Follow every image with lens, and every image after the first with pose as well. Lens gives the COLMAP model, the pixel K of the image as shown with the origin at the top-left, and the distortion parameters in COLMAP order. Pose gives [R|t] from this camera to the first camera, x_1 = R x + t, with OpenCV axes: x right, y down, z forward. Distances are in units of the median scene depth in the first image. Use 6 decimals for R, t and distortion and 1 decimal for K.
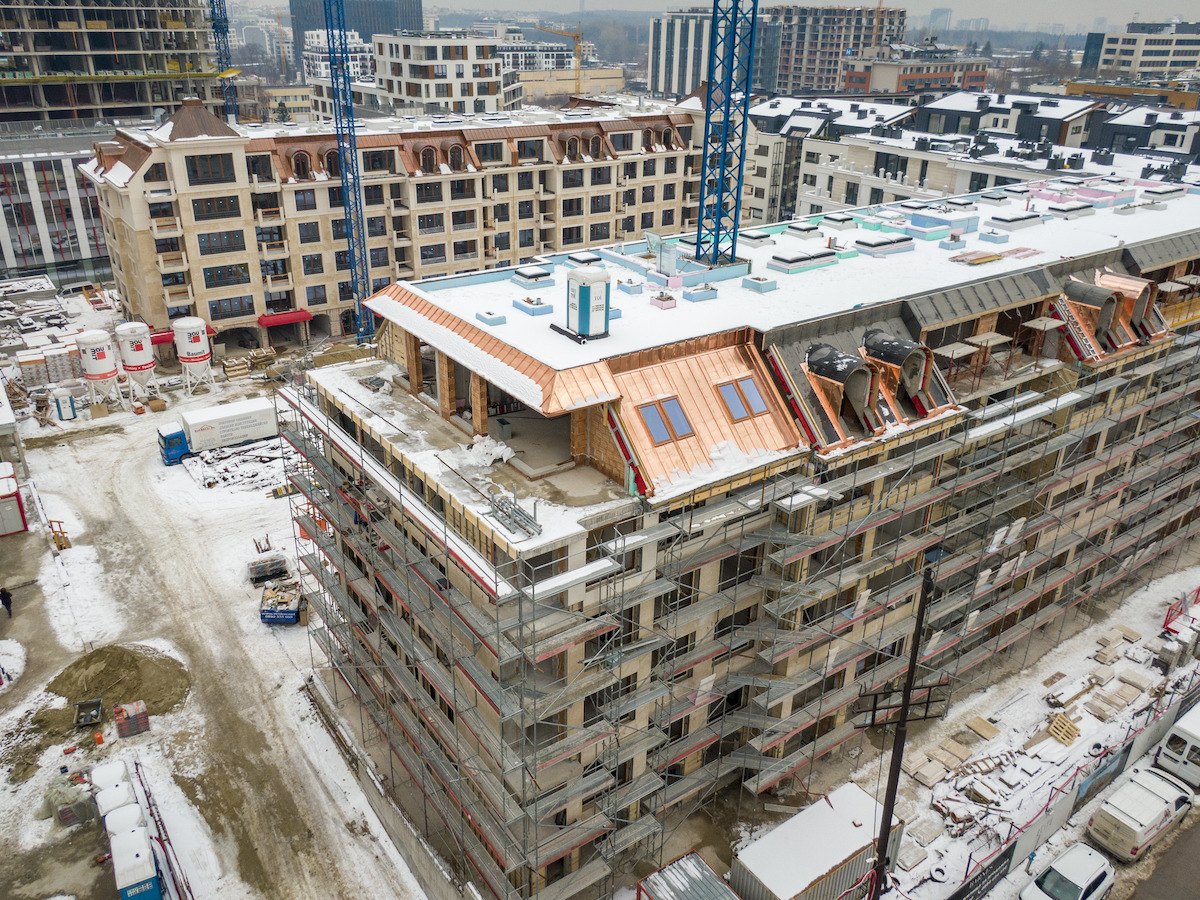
lens RADIAL K [[910.6, 0, 600.0], [0, 910.6, 447.4], [0, 0, 1]] dist [0.004167, -0.002088]
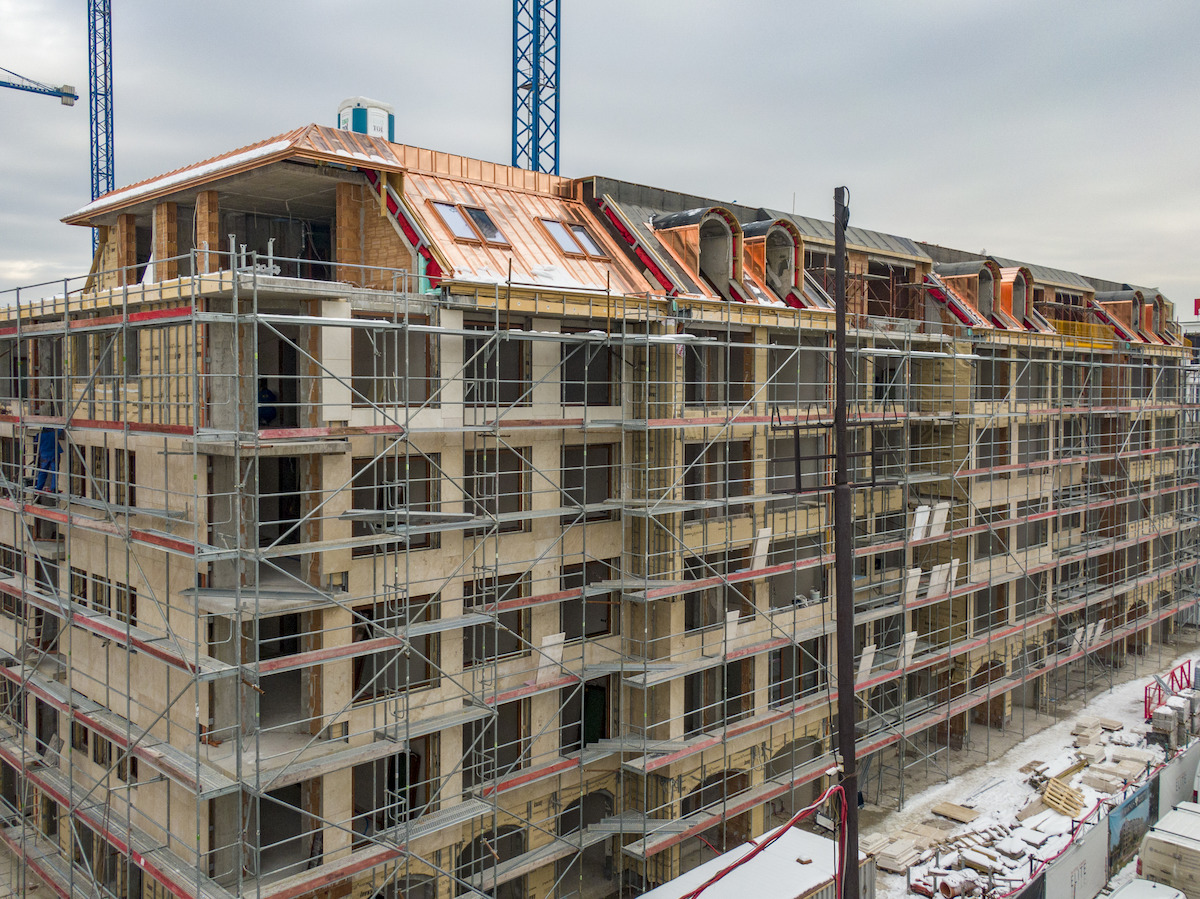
lens RADIAL K [[1031.1, 0, 606.4], [0, 1031.1, 442.7], [0, 0, 1]] dist [0.021135, 0.027610]
pose [[0.984486, -0.018170, 0.174521, 0.025008], [0.084193, 0.921564, -0.378988, 0.353048], [-0.153946, 0.387801, 0.908796, 0.226939]]
